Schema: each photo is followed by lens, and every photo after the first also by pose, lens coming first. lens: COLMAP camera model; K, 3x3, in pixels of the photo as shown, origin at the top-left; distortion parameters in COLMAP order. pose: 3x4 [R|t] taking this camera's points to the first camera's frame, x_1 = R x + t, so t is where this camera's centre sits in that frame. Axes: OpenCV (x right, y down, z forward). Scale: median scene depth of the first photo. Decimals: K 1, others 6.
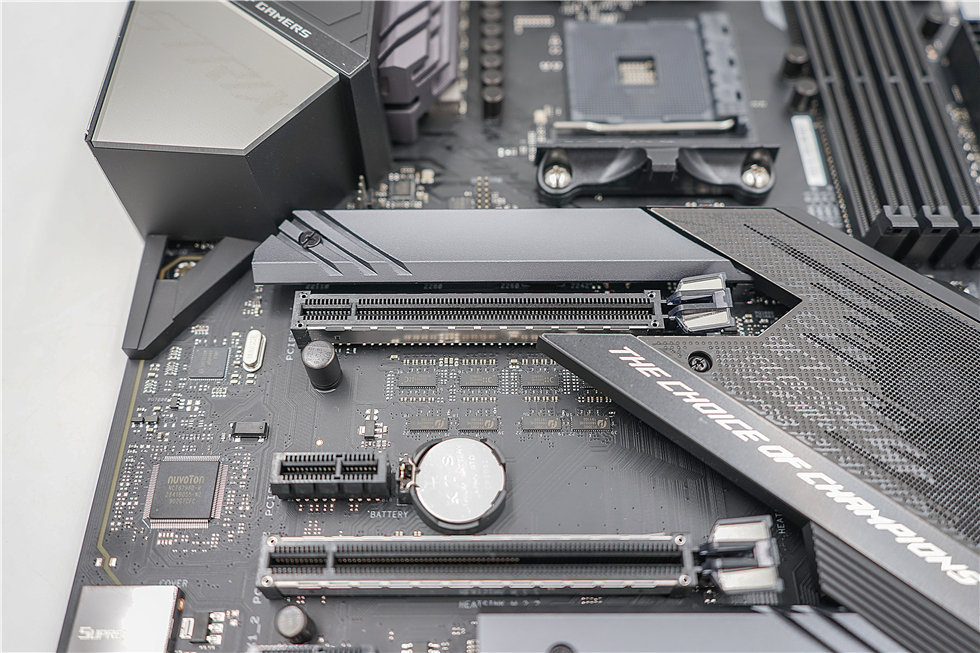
lens RADIAL K [[872.9, 0, 490.0], [0, 872.9, 326.5], [0, 0, 1]] dist [0.006819, 0.000095]
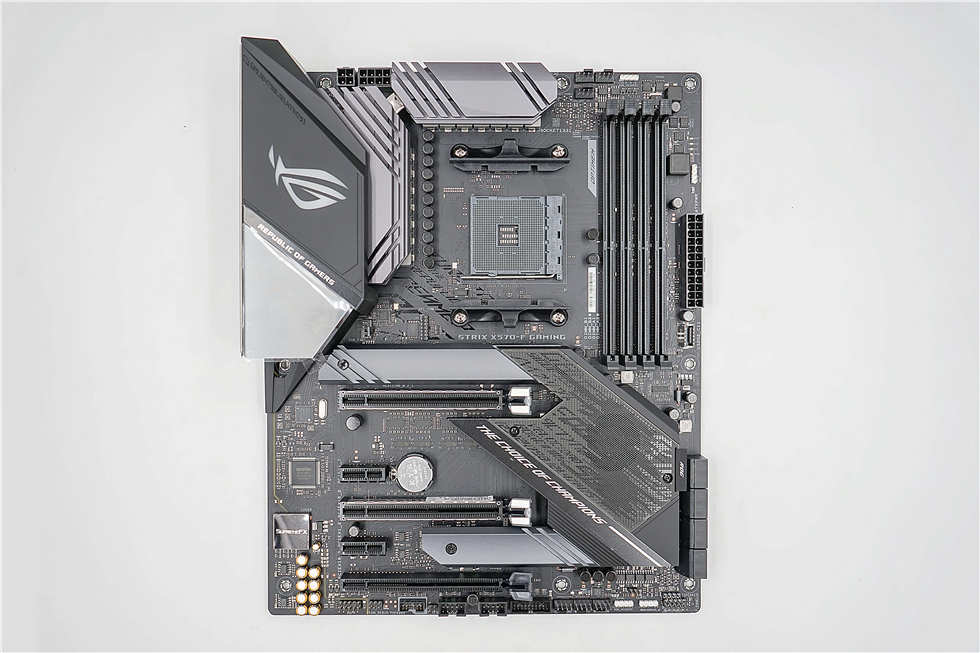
lens RADIAL K [[797.1, 0, 490.0], [0, 797.1, 326.5], [0, 0, 1]] dist [-0.009810, -0.001491]
pose [[0.999910, 0.002231, 0.013220, 0.139992], [-0.008890, 0.848443, 0.529212, -1.304300], [-0.010036, -0.529282, 0.848386, -0.666189]]
